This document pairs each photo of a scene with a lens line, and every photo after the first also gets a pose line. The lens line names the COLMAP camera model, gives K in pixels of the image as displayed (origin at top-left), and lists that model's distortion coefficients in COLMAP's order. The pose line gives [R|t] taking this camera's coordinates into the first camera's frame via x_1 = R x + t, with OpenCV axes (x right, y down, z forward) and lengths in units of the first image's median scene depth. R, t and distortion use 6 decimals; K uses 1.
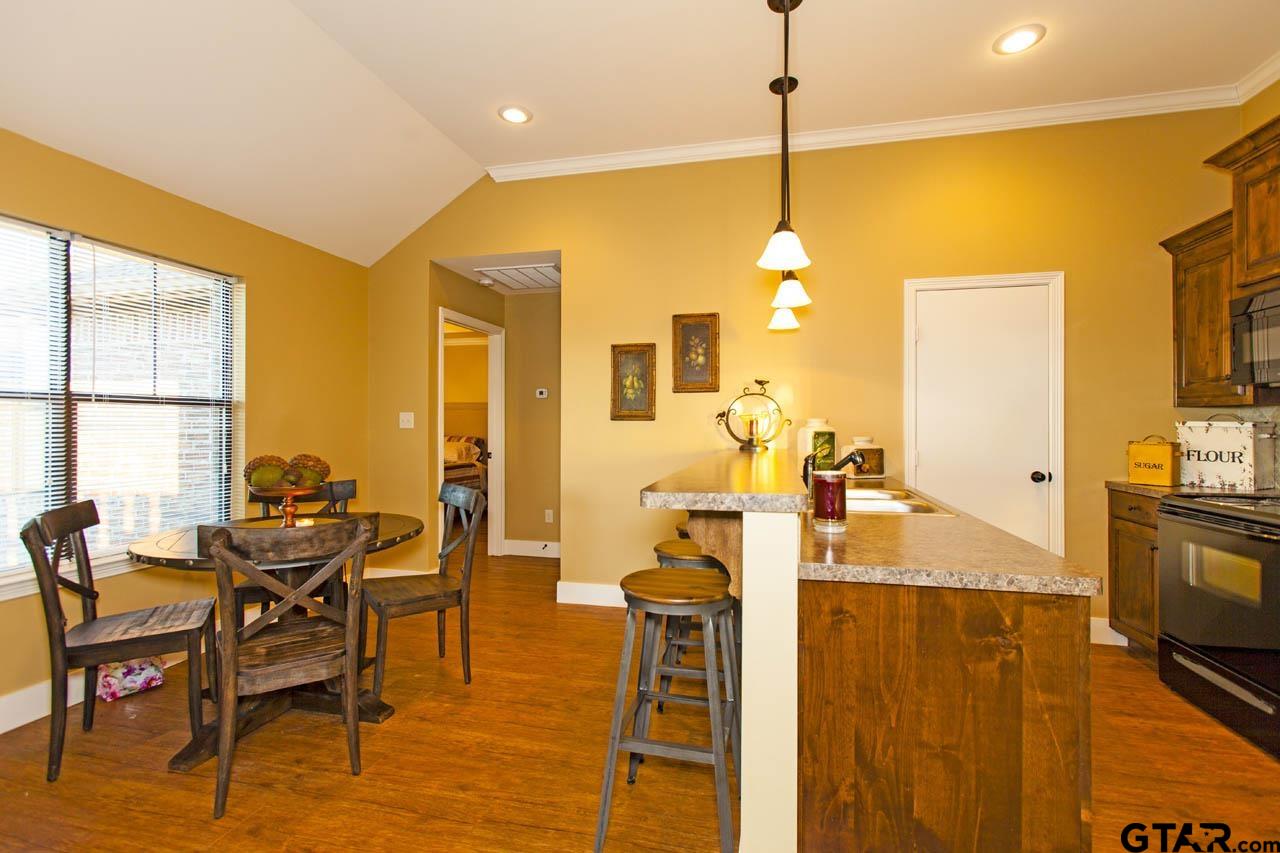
lens RADIAL K [[580.8, 0, 646.2], [0, 580.8, 422.6], [0, 0, 1]] dist [-0.003115, 0.007147]
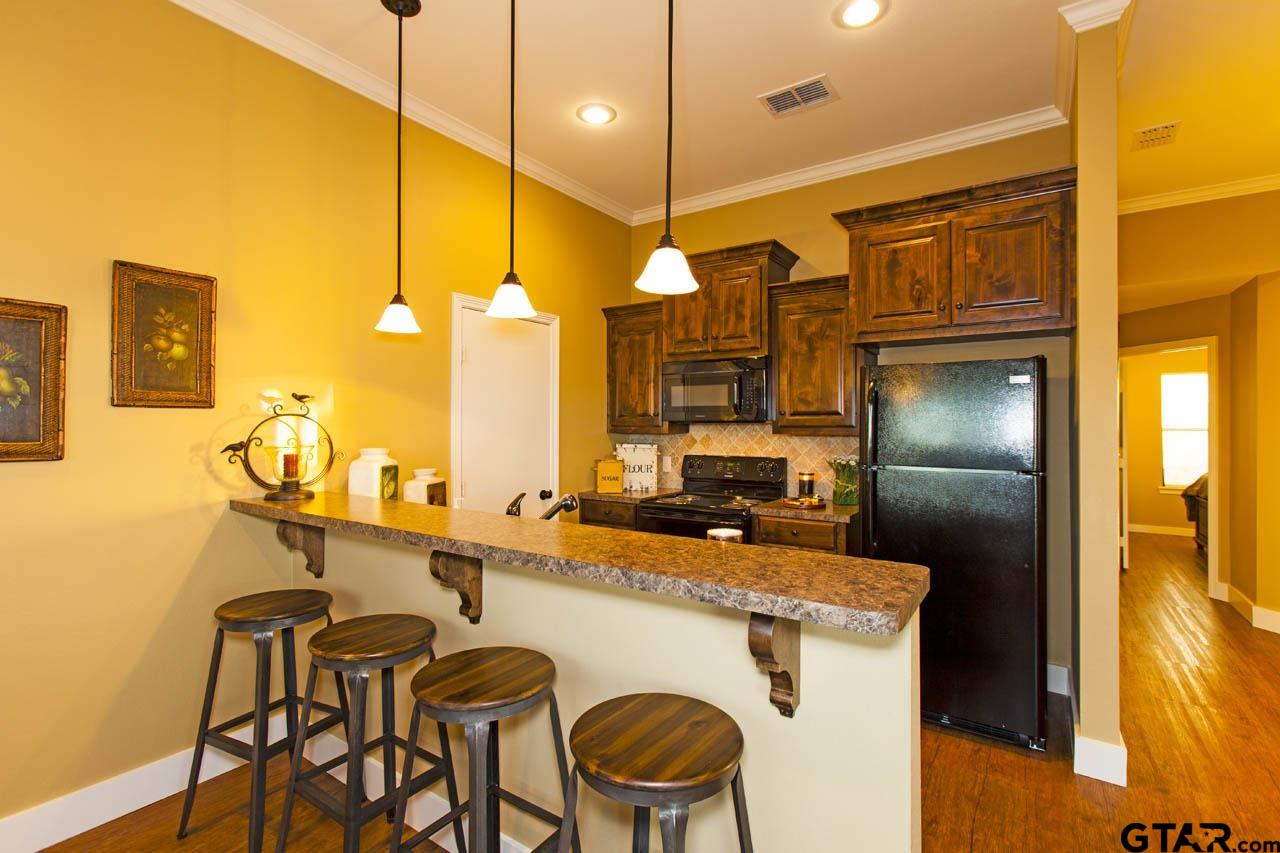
lens RADIAL K [[585.7, 0, 640.4], [0, 585.7, 423.2], [0, 0, 1]] dist [-0.004125, 0.000922]
pose [[0.373900, 0.004591, 0.927458, -0.307831], [-0.007016, 0.999973, -0.002122, -0.043885], [-0.927443, -0.005714, 0.373922, 0.403289]]
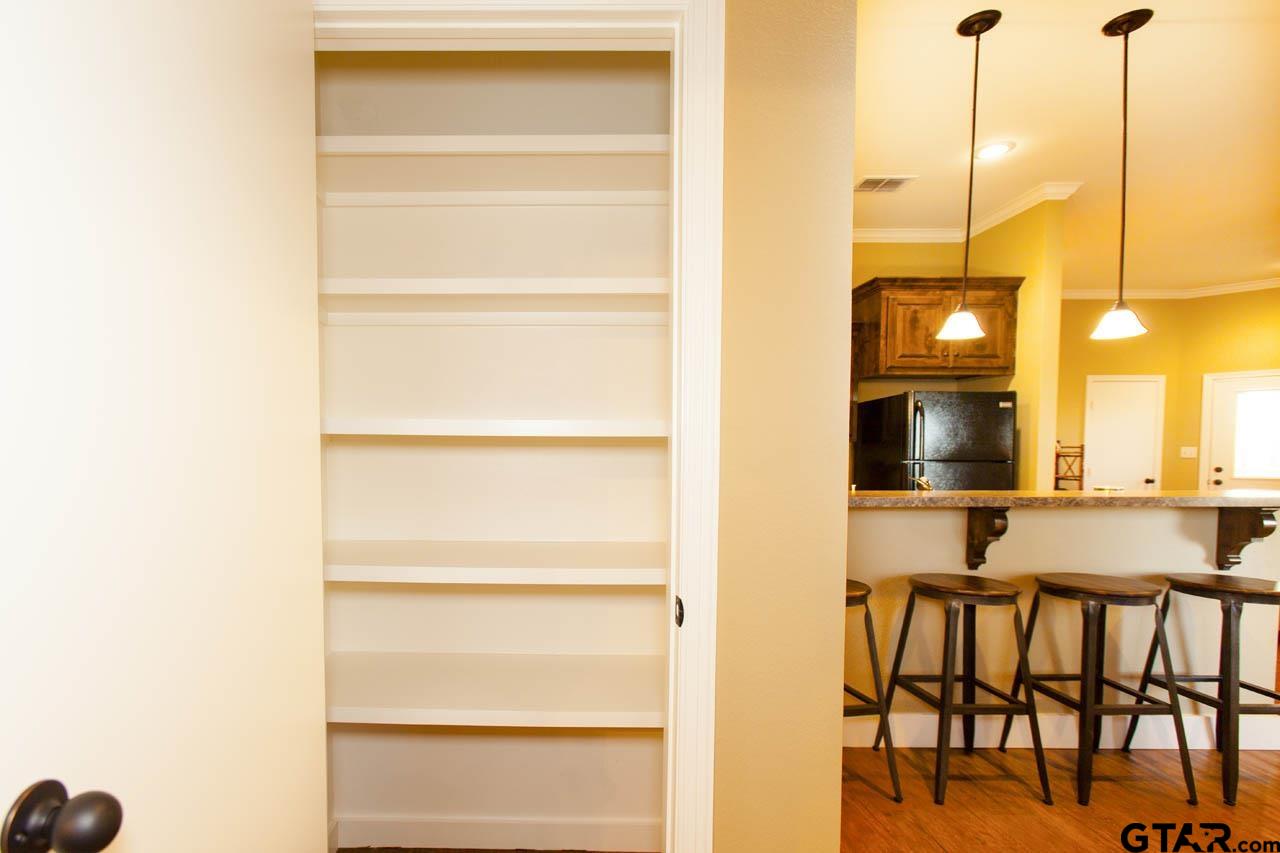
lens RADIAL K [[597.5, 0, 538.1], [0, 597.5, 474.5], [0, 0, 1]] dist [-0.001076, -0.001255]
pose [[-0.193261, -0.043792, 0.980169, -0.467338], [-0.009320, 0.999040, 0.042798, -0.004395], [-0.981103, -0.000864, -0.193484, 1.413854]]
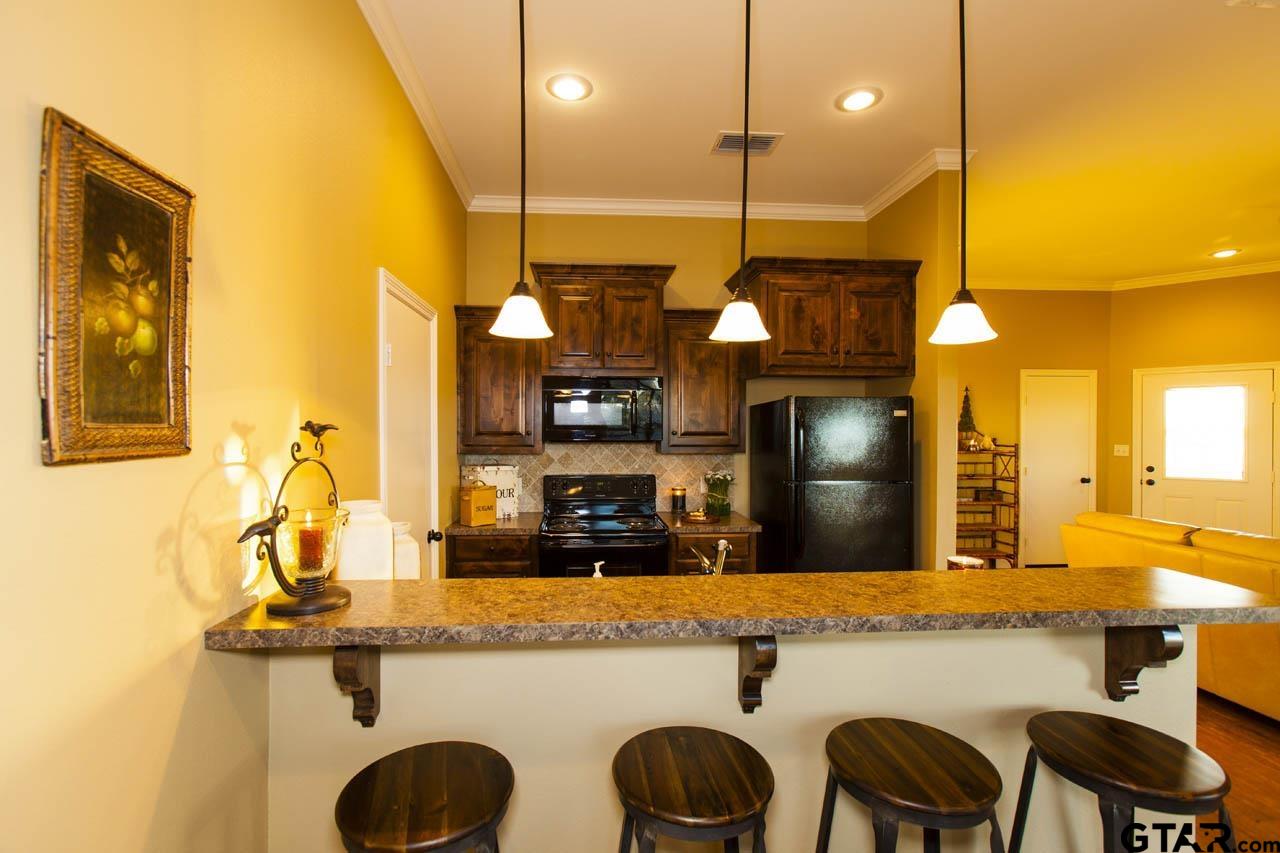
lens RADIAL K [[584.3, 0, 620.0], [0, 584.3, 430.2], [0, 0, 1]] dist [-0.000949, 0.000405]
pose [[-0.290255, -0.007203, 0.956922, -0.257965], [-0.006372, 0.999964, 0.005595, -0.076776], [-0.956928, -0.004473, -0.290290, 0.980849]]
